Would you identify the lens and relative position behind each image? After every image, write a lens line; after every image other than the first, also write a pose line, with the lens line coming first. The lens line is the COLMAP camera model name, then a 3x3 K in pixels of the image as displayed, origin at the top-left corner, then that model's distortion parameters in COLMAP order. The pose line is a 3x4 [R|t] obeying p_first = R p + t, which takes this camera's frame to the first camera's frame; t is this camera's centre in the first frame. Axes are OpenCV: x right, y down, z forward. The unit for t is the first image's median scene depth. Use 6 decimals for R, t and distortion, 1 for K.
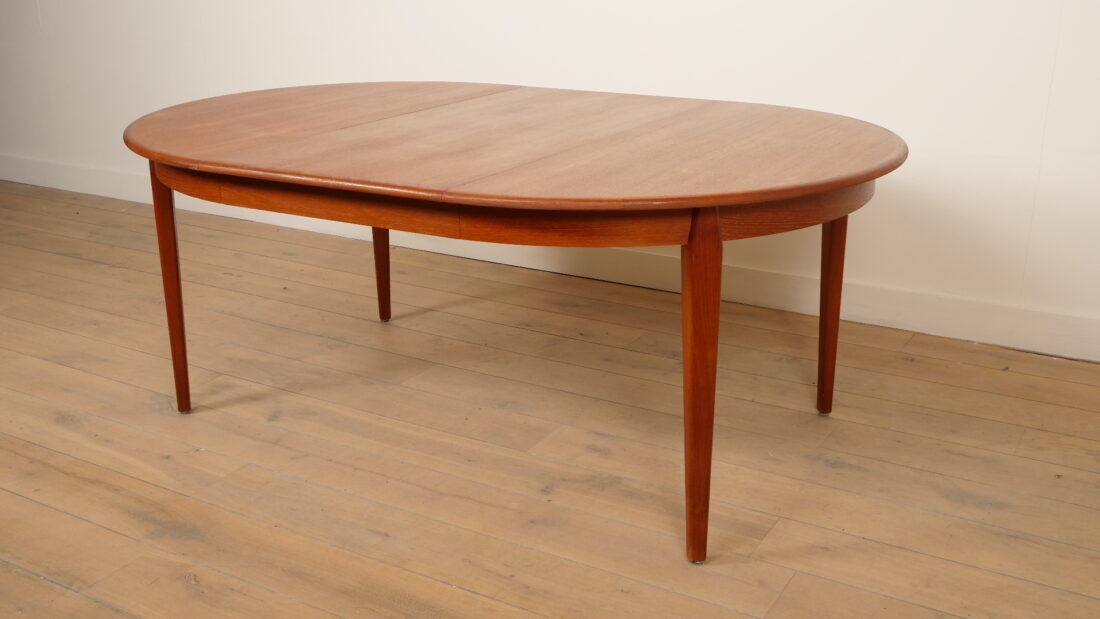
lens RADIAL K [[1103.1, 0, 550.0], [0, 1103.1, 309.5], [0, 0, 1]] dist [0.018548, 0.012052]
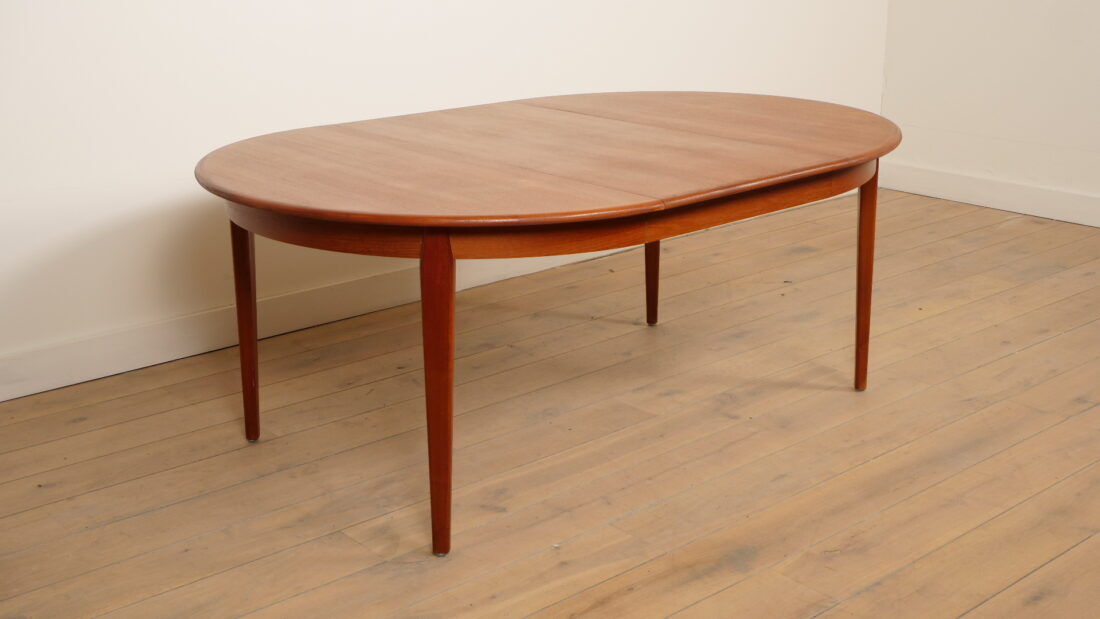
lens RADIAL K [[1223.4, 0, 550.0], [0, 1223.4, 309.5], [0, 0, 1]] dist [0.024031, -0.000063]
pose [[0.346025, -0.288710, 0.892700, -1.235632], [0.319259, 0.930930, 0.177324, -0.248677], [-0.882236, 0.223644, 0.414299, 0.584341]]
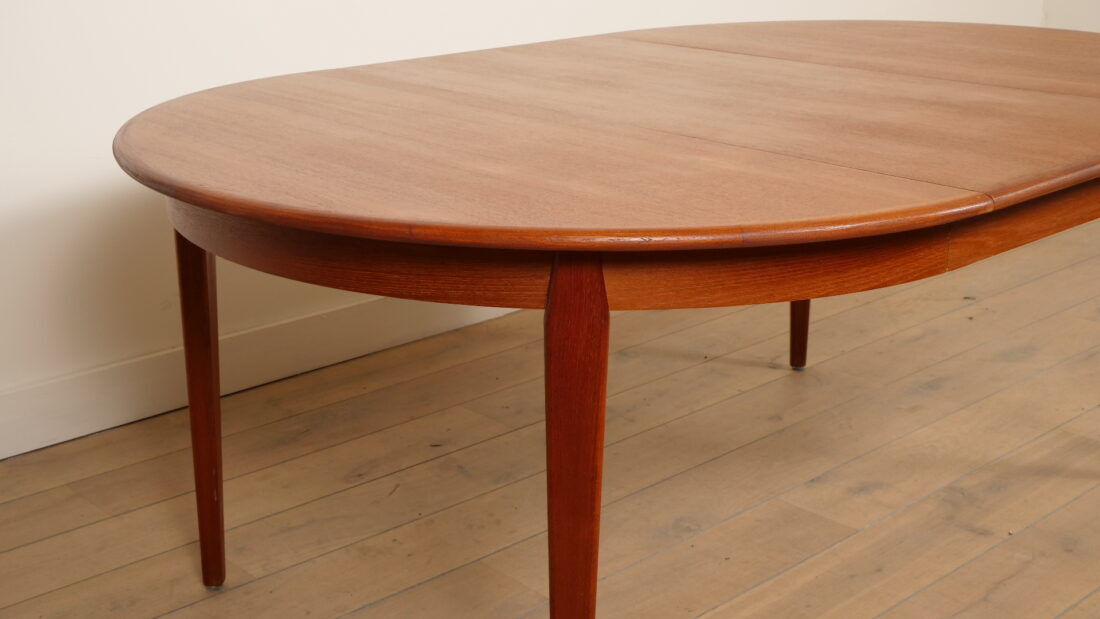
lens RADIAL K [[1366.8, 0, 550.0], [0, 1366.8, 309.5], [0, 0, 1]] dist [0.001920, 0.025380]
pose [[0.324361, -0.299445, 0.897286, -0.897149], [0.323036, 0.926611, 0.192456, -0.255712], [-0.889065, 0.227431, 0.397288, 0.844455]]
